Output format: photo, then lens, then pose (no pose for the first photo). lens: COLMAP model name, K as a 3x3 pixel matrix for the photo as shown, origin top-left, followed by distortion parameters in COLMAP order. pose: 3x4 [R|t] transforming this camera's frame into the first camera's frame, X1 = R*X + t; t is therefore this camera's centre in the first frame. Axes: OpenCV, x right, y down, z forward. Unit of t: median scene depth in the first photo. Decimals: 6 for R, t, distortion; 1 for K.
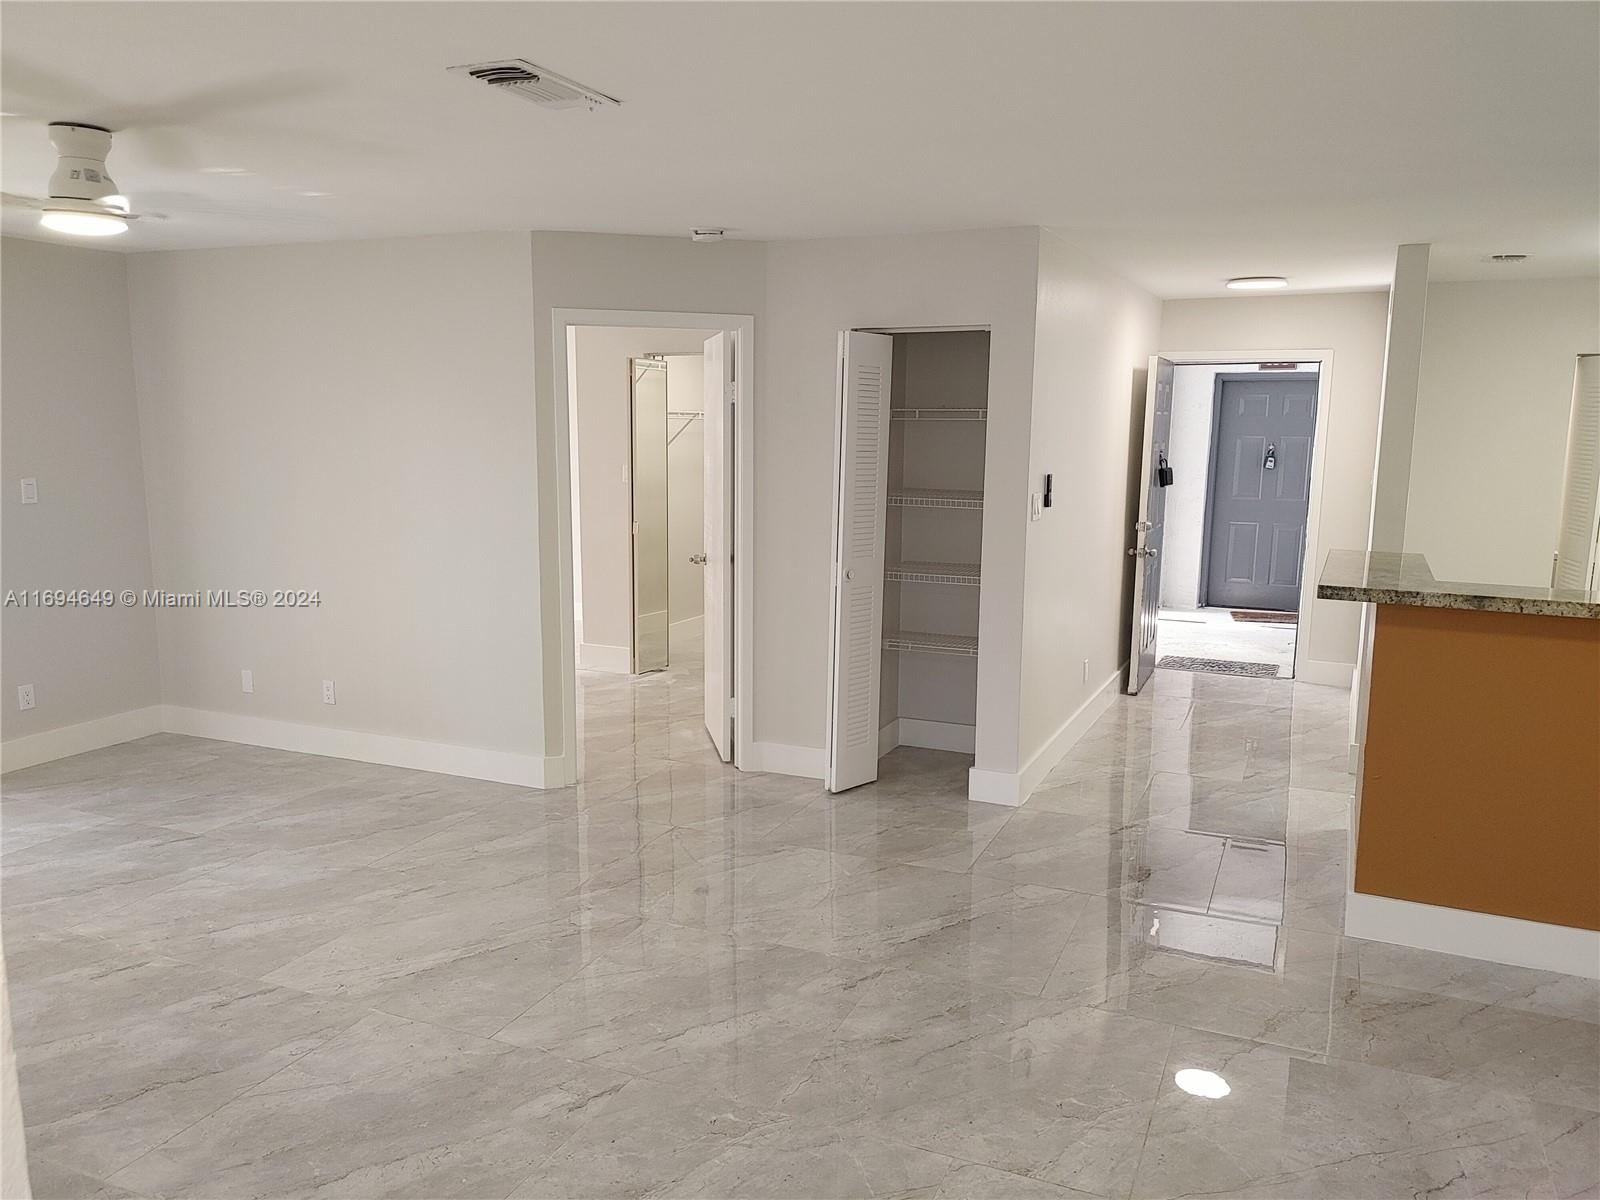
lens RADIAL K [[1219.7, 0, 793.6], [0, 1219.7, 597.7], [0, 0, 1]] dist [0.071898, -0.089912]
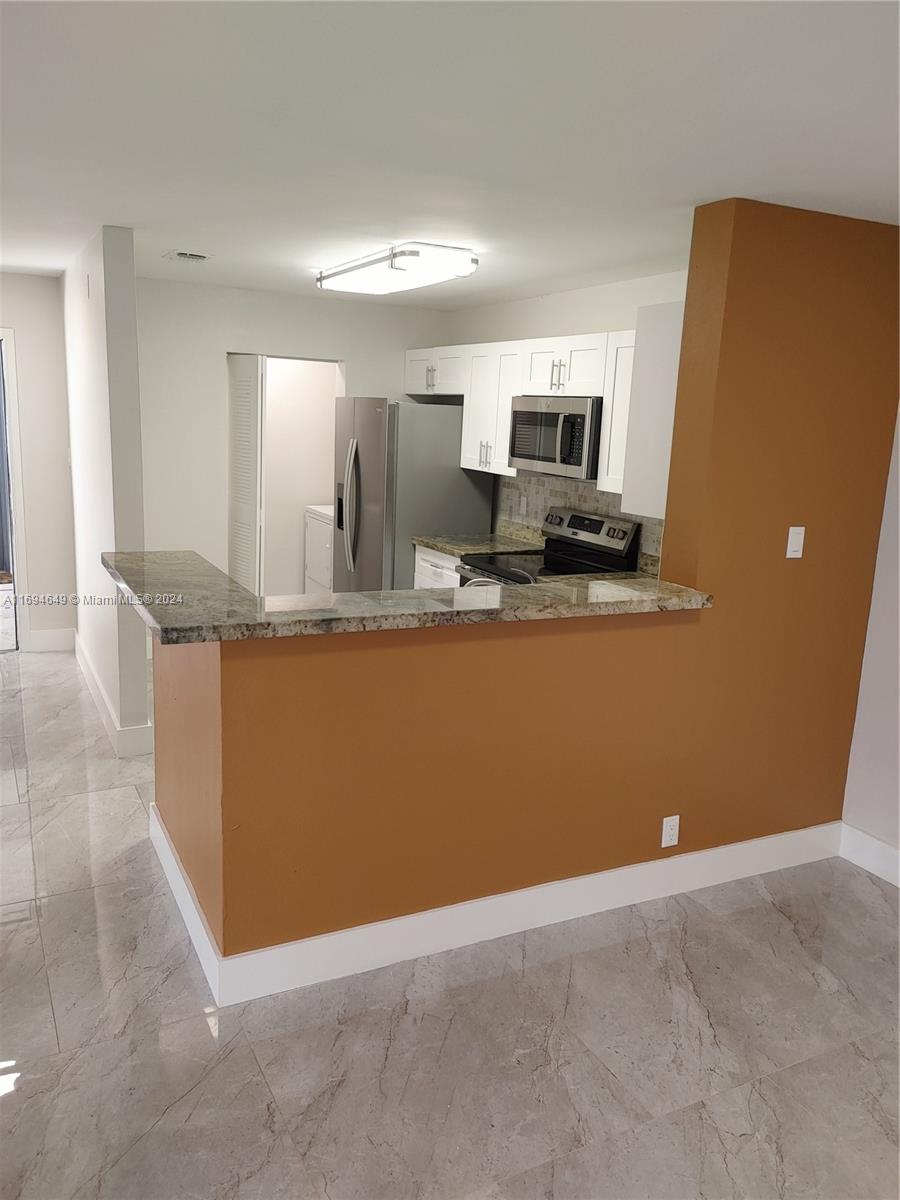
lens RADIAL K [[914.7, 0, 452.2], [0, 914.7, 601.1], [0, 0, 1]] dist [0.071898, -0.089912]
pose [[0.622628, -0.143148, 0.769313, 0.086674], [0.079456, 0.989609, 0.119833, -0.087424], [-0.778473, -0.013485, 0.627533, 0.488809]]
